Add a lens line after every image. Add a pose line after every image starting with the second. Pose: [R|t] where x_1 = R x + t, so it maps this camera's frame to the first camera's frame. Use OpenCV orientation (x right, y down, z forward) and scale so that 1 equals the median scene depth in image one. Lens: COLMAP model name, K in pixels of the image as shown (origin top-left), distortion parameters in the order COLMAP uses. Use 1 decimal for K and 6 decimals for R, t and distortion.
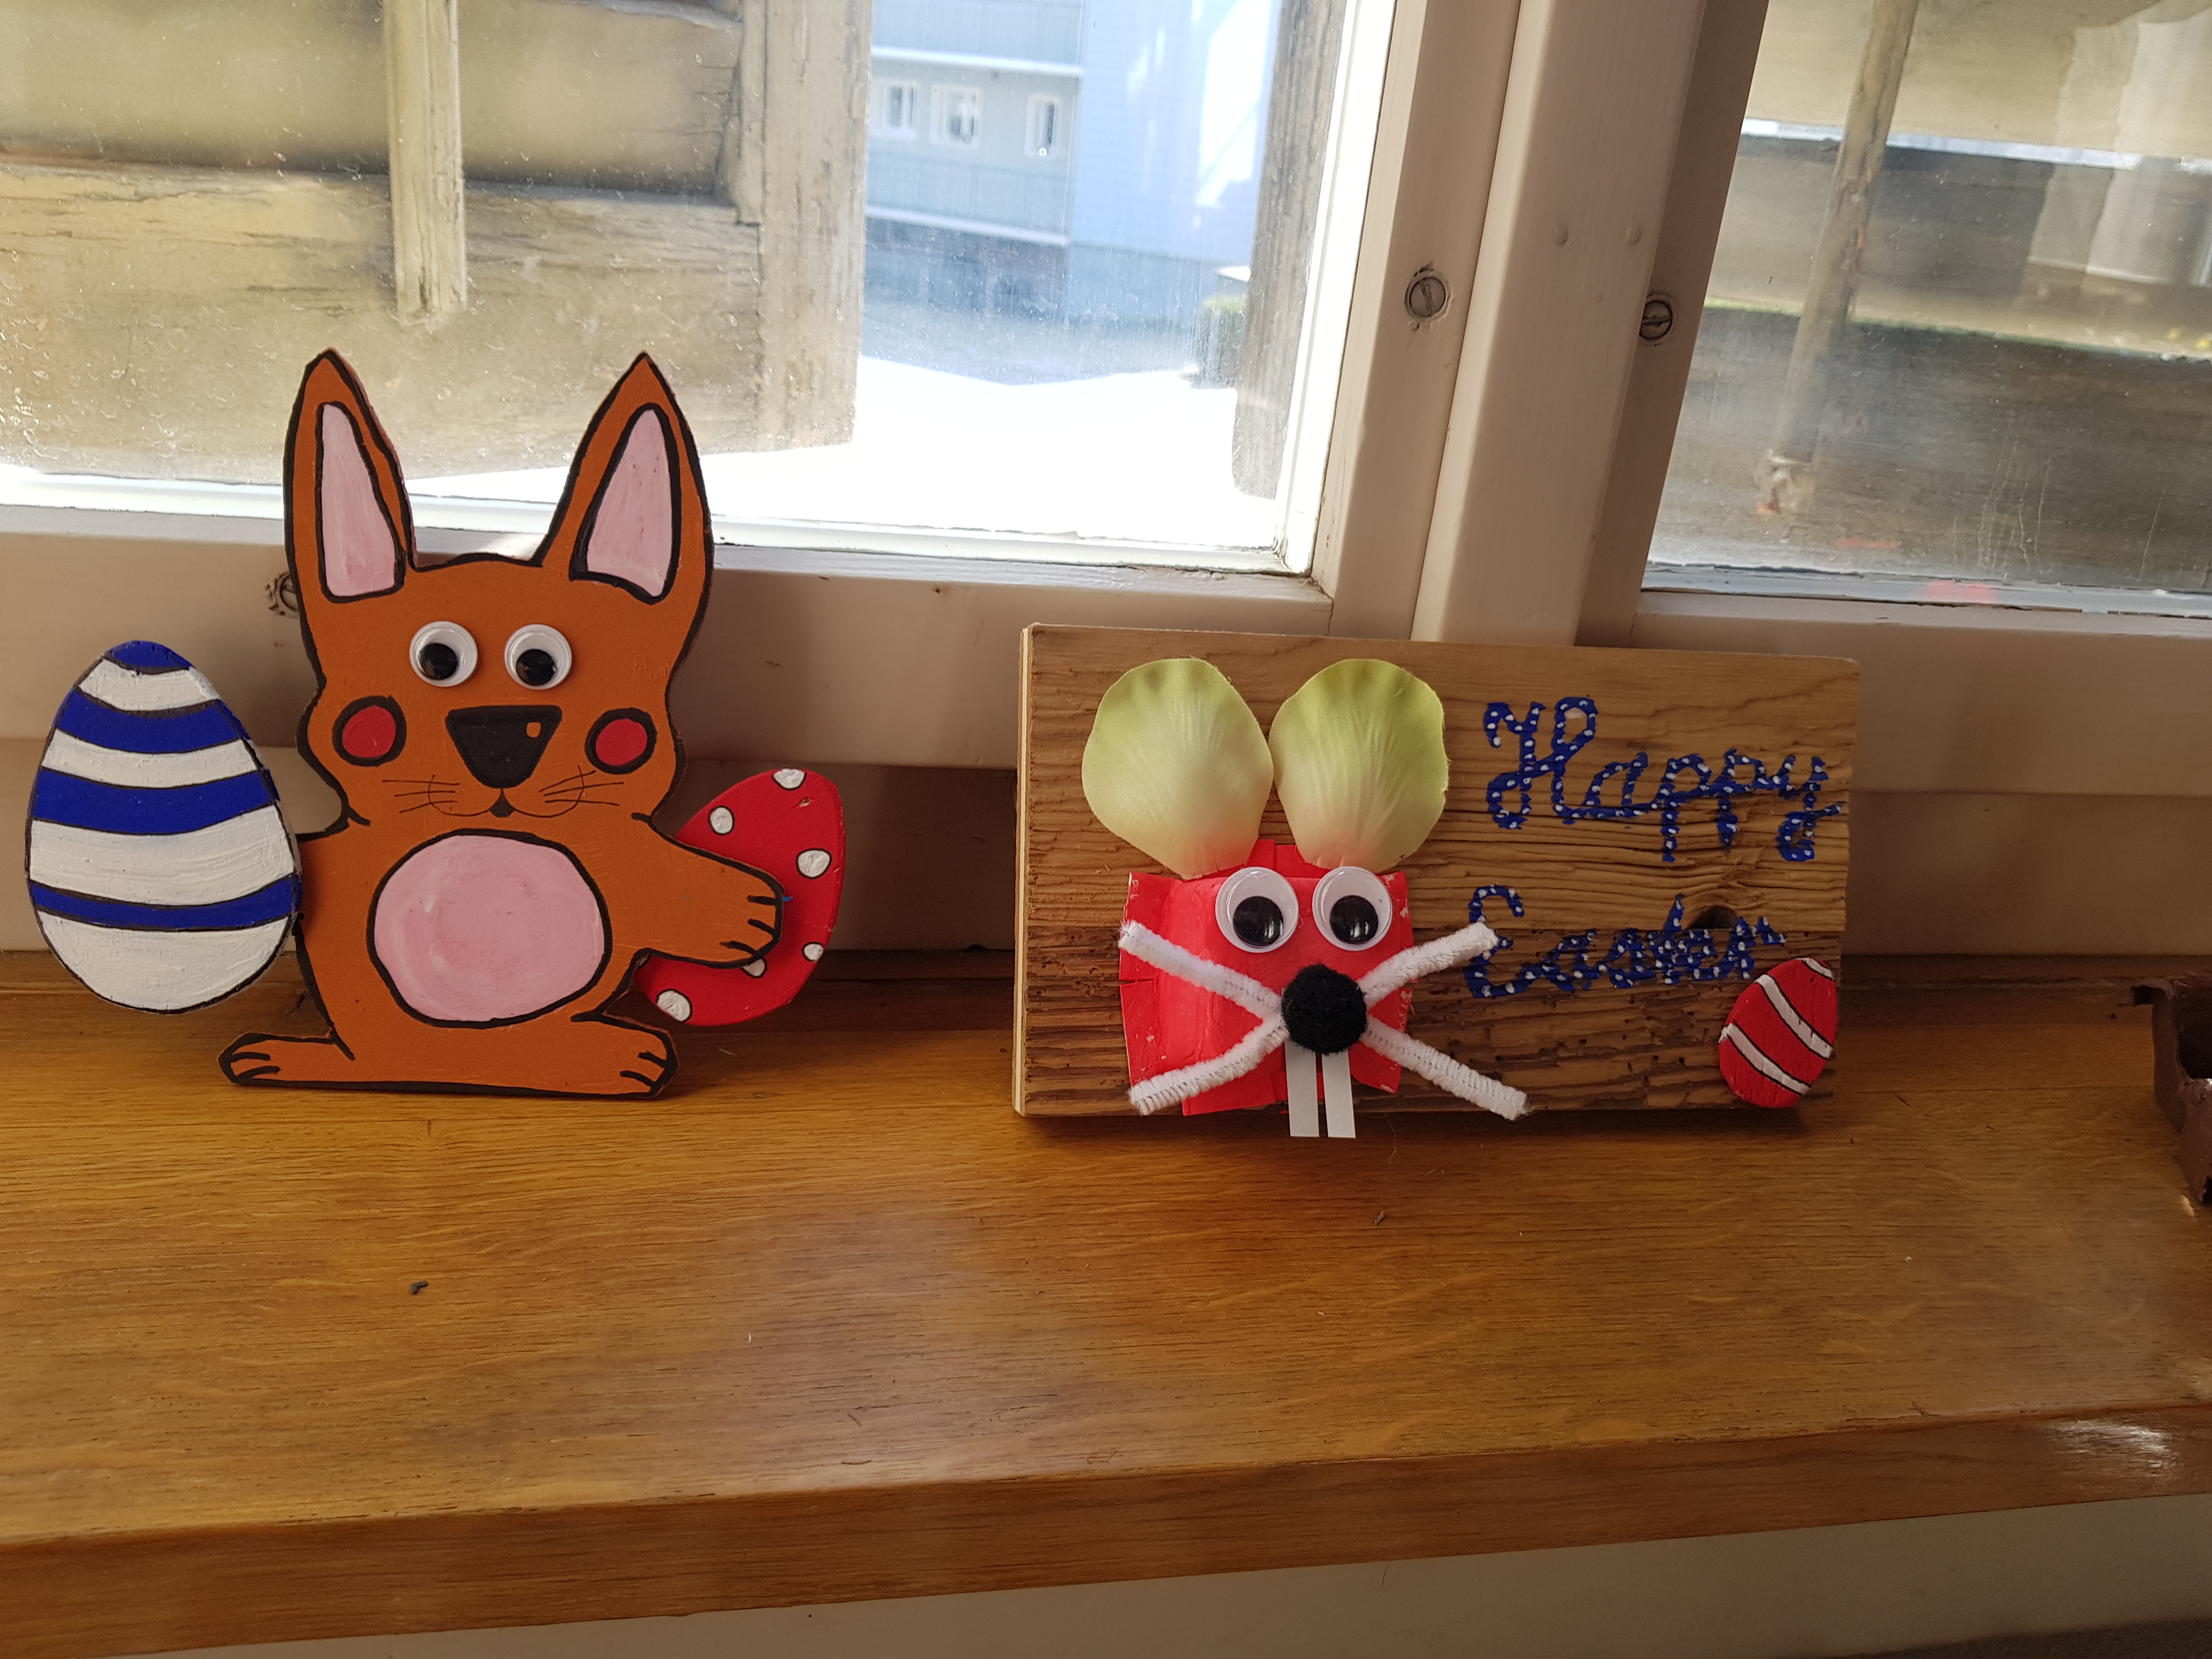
lens RADIAL K [[1699.7, 0, 1108.0], [0, 1699.7, 812.5], [0, 0, 1]] dist [0.101026, -0.226374]
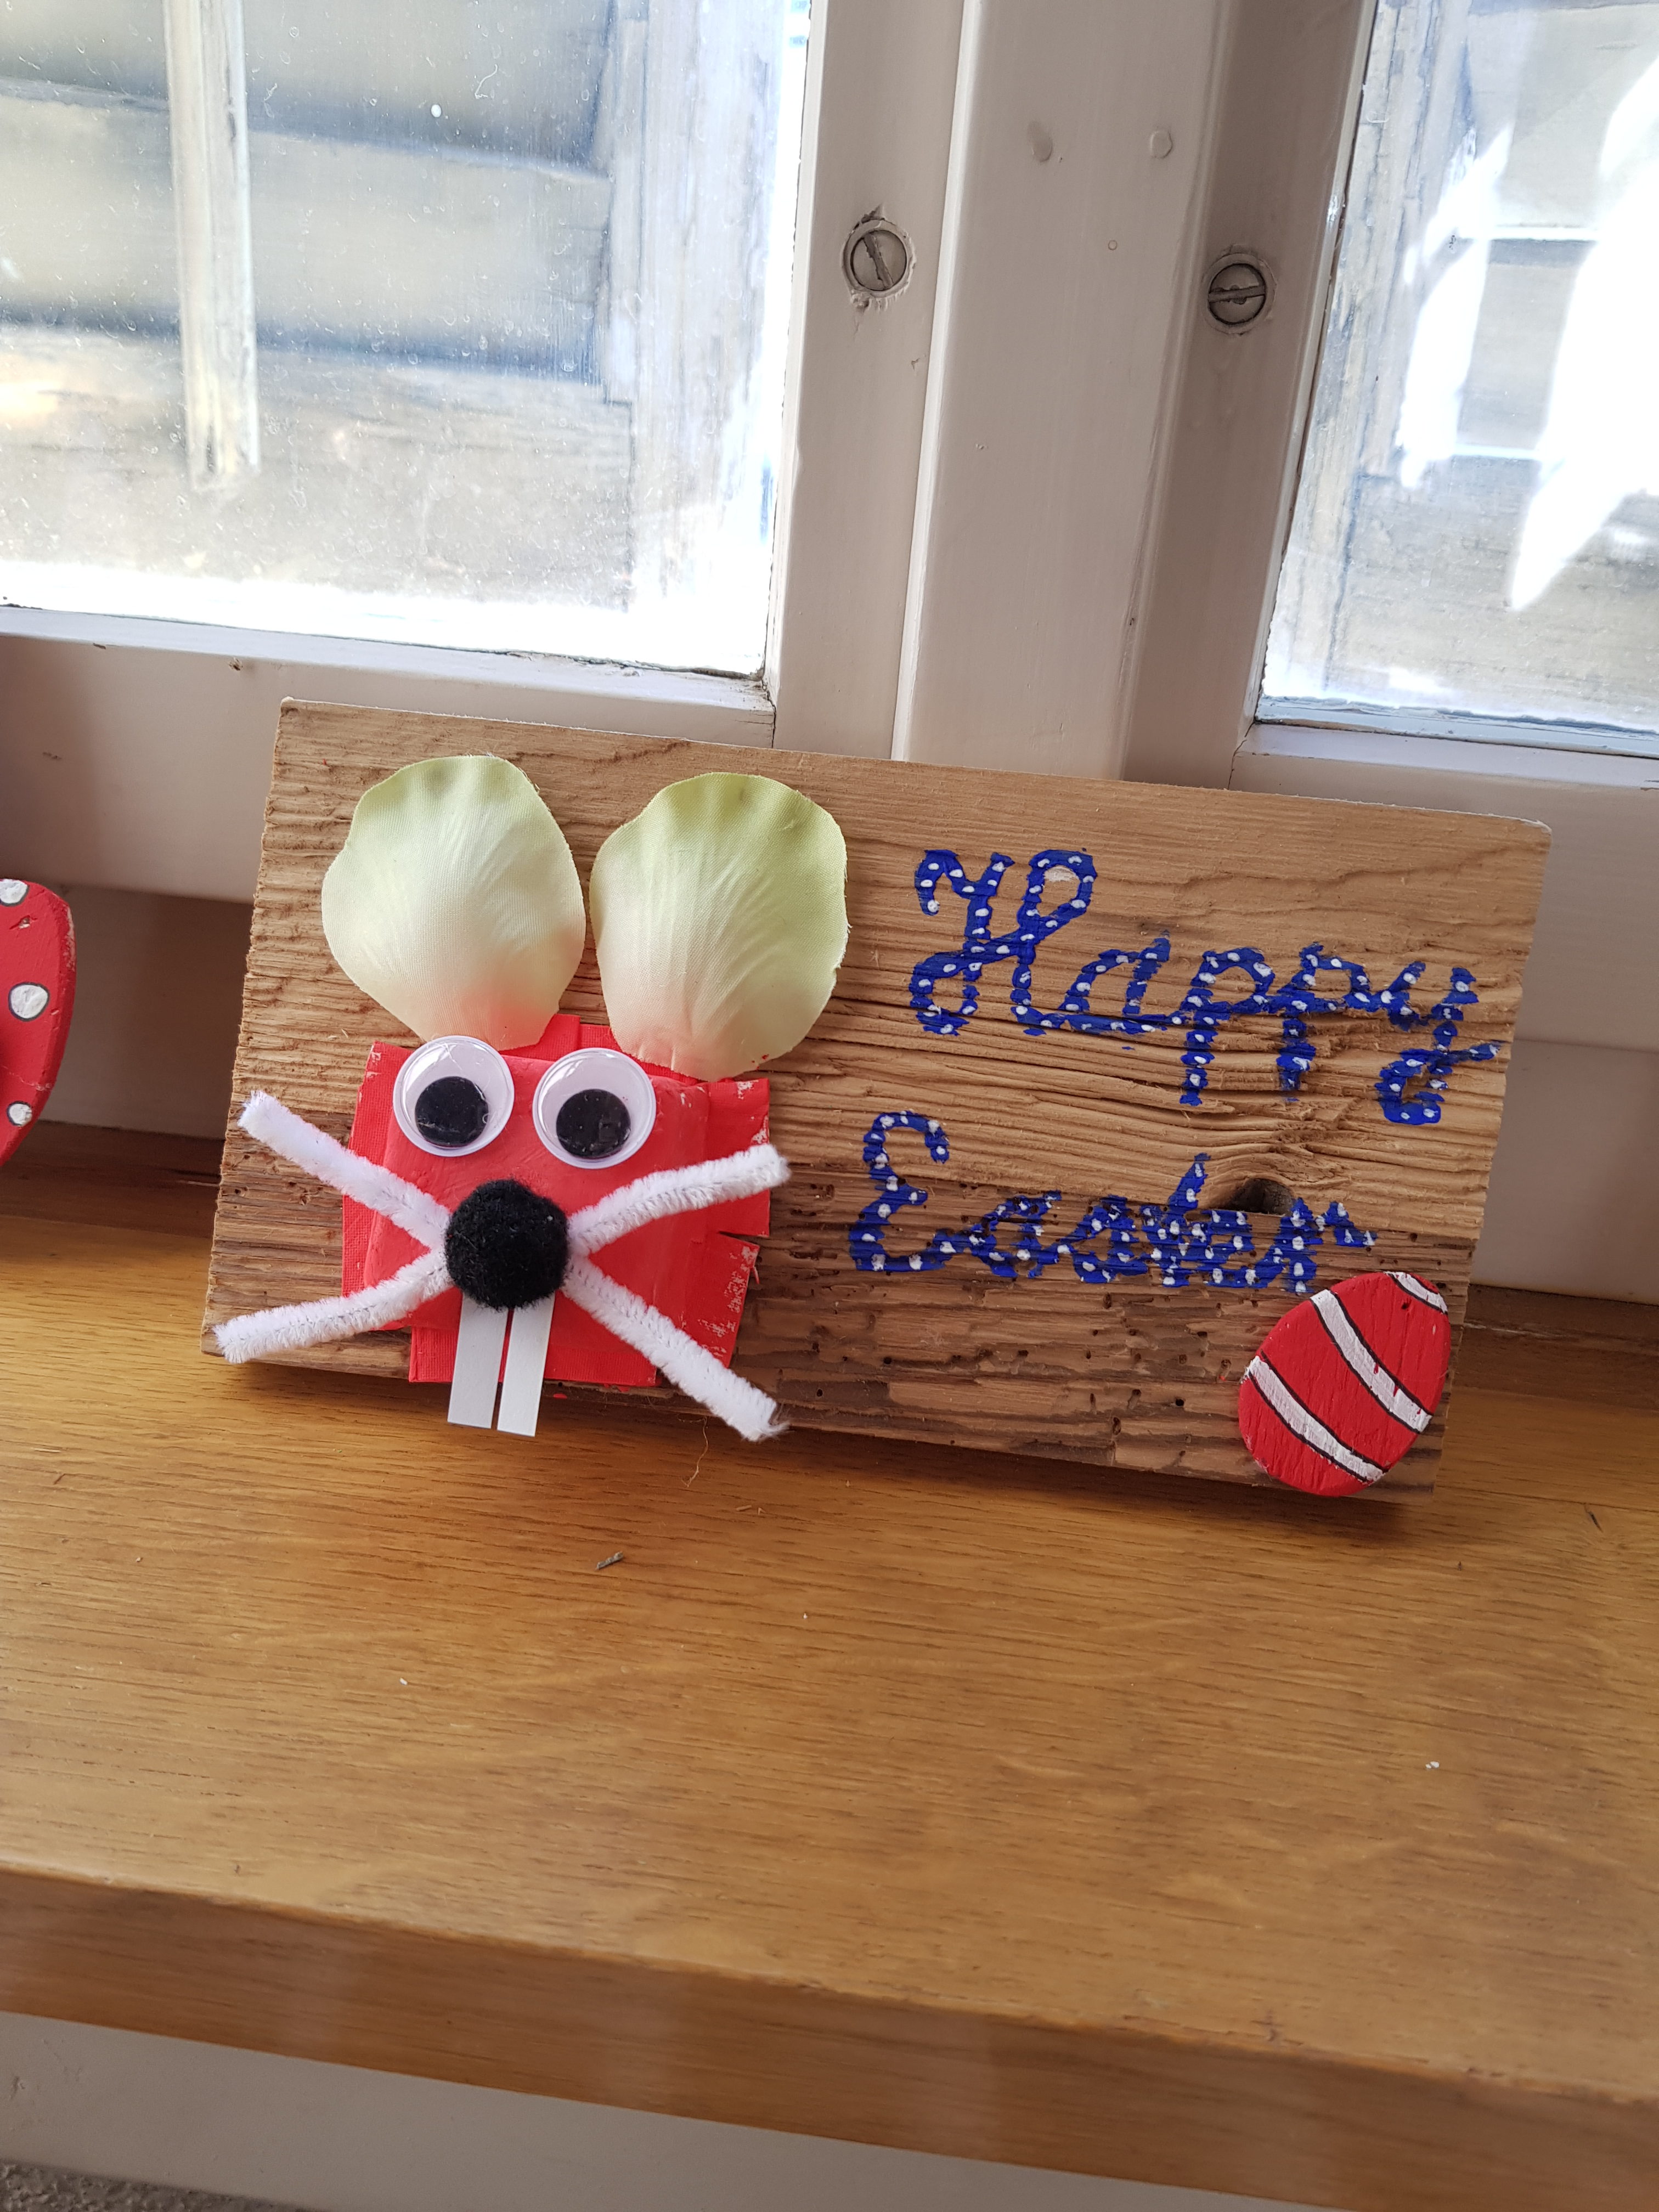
lens RADIAL K [[1699.7, 0, 829.5], [0, 1699.7, 1106.0], [0, 0, 1]] dist [0.101026, -0.226374]
pose [[0.957468, 0.086284, -0.275337, 0.378875], [-0.089143, 0.996017, 0.002137, 0.040751], [0.274425, 0.022498, 0.961345, 0.322729]]
